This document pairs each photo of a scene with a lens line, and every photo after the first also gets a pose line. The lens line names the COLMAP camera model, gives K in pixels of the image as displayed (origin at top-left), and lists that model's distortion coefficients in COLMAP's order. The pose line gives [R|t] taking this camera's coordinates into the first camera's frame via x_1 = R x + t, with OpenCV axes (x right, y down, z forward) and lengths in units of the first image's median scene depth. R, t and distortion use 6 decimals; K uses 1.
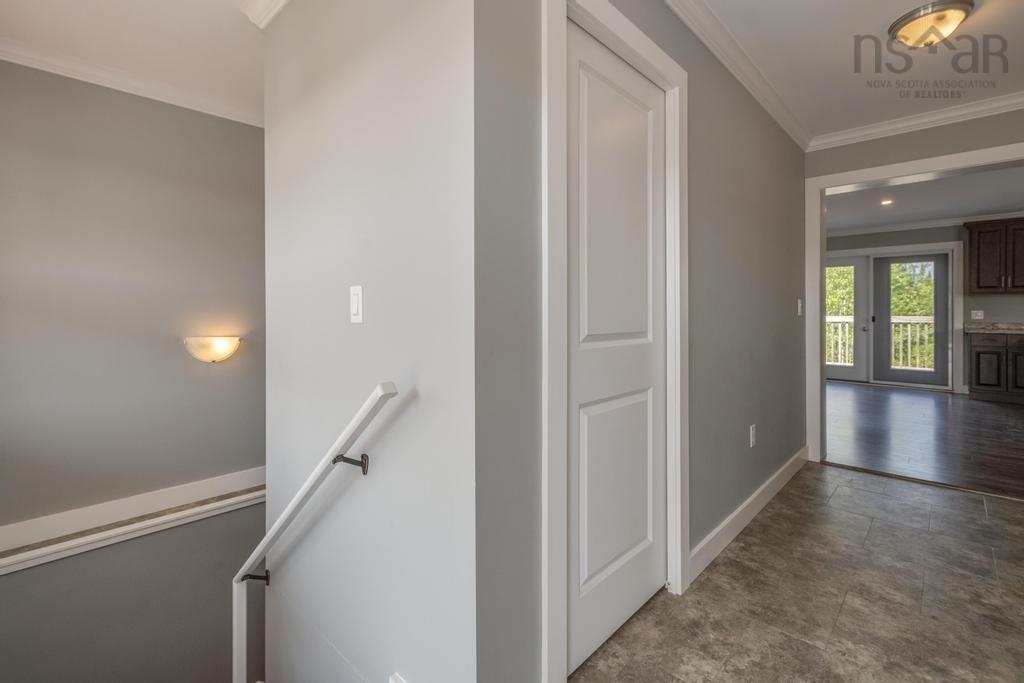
lens RADIAL K [[461.3, 0, 522.7], [0, 461.3, 310.9], [0, 0, 1]] dist [0.005648, -0.000259]
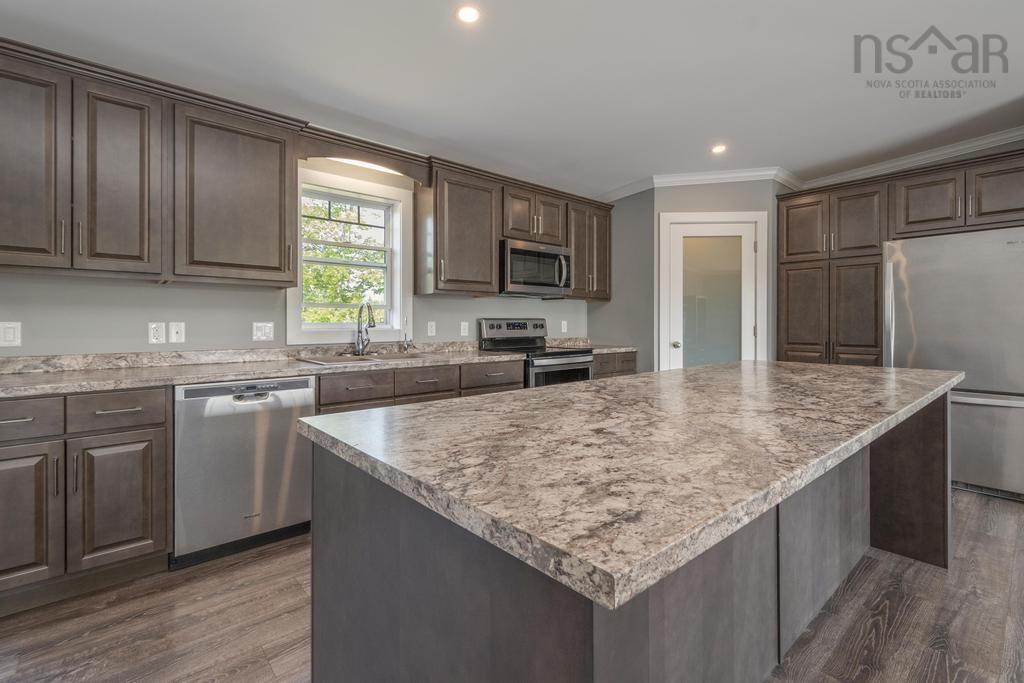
lens RADIAL K [[461.3, 0, 513.6], [0, 461.3, 322.5], [0, 0, 1]] dist [0.005648, -0.000259]
pose [[0.101510, -0.005852, 0.994817, 0.648347], [-0.004801, 0.999968, 0.006373, -0.003326], [-0.994823, -0.005423, 0.101479, 0.565314]]
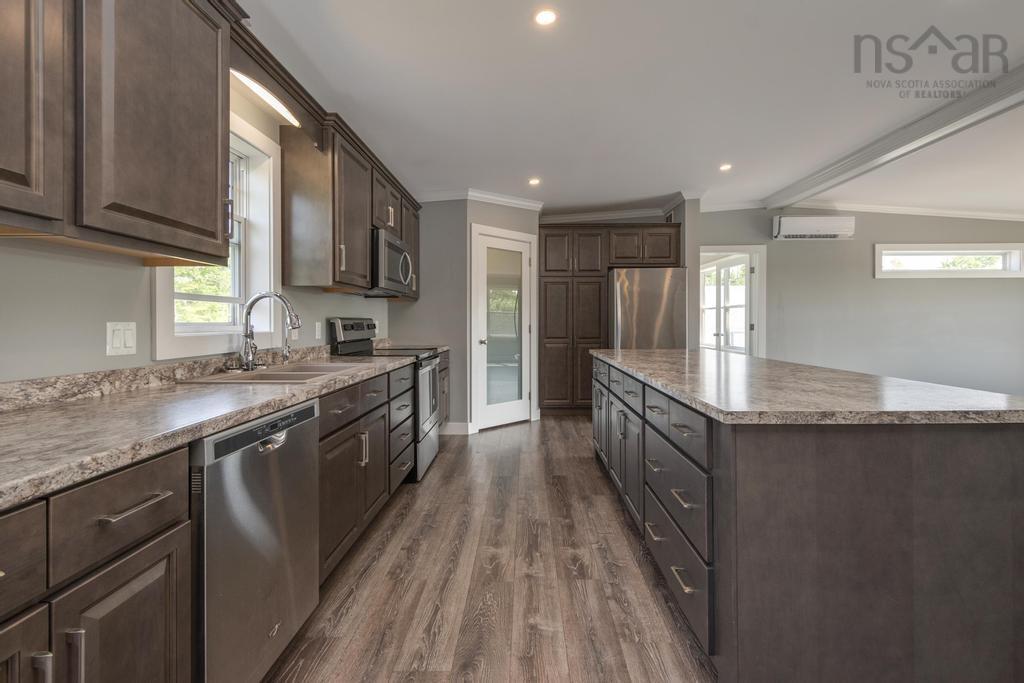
lens RADIAL K [[461.3, 0, 518.8], [0, 461.3, 322.5], [0, 0, 1]] dist [0.005648, -0.000259]
pose [[-0.668948, -0.003361, 0.743302, 0.732303], [-0.004259, 0.999991, 0.000688, -0.000612], [-0.743297, -0.002706, -0.668956, 0.847726]]
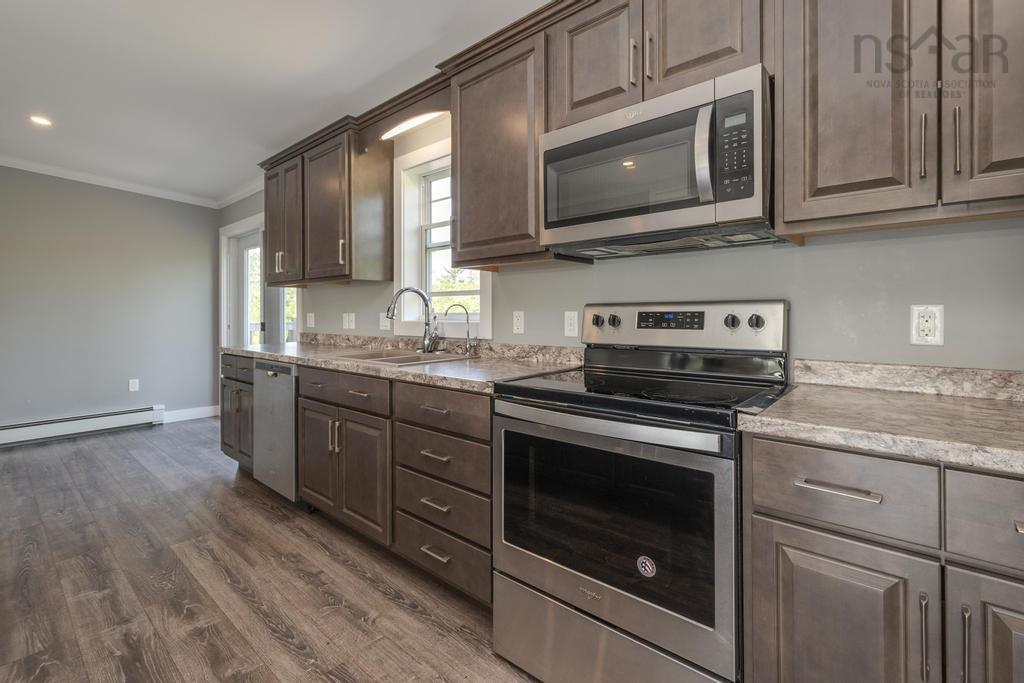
lens RADIAL K [[461.3, 0, 514.4], [0, 461.3, 307.9], [0, 0, 1]] dist [0.005648, -0.000259]
pose [[0.999408, -0.013258, 0.031757, 1.168628], [0.013317, 0.999910, -0.001624, -0.002371], [-0.031733, 0.002046, 0.999494, 0.369428]]
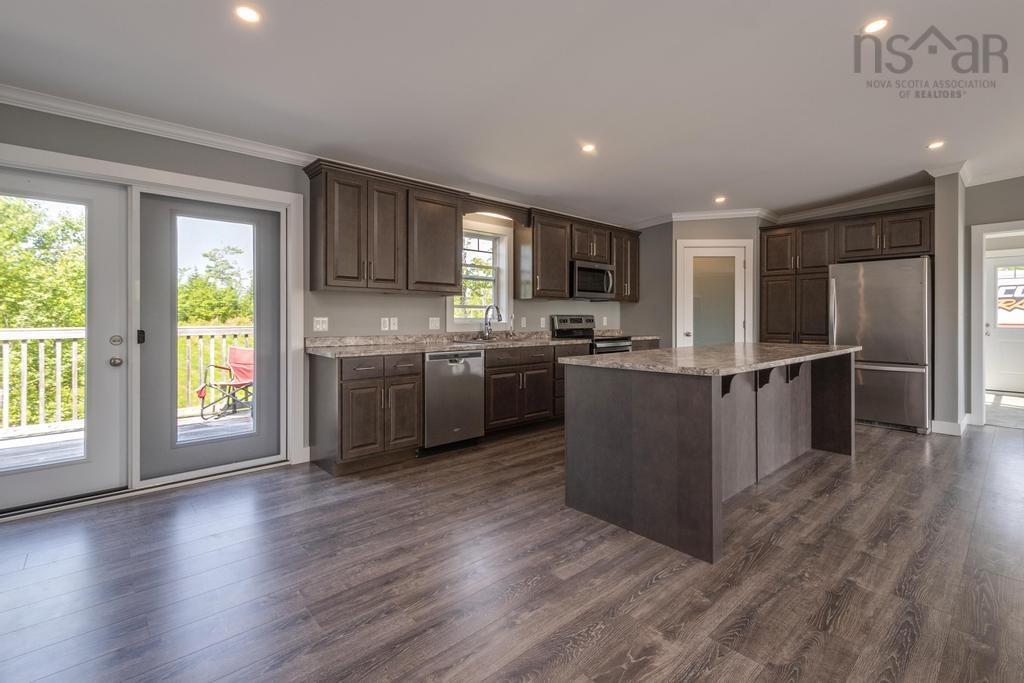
lens RADIAL K [[461.3, 0, 512.3], [0, 461.3, 318.0], [0, 0, 1]] dist [0.005648, -0.000259]
pose [[0.082249, -0.005743, 0.996595, 0.390169], [-0.006256, 0.999961, 0.006279, -0.004239], [-0.996592, -0.006751, 0.082210, 0.671784]]
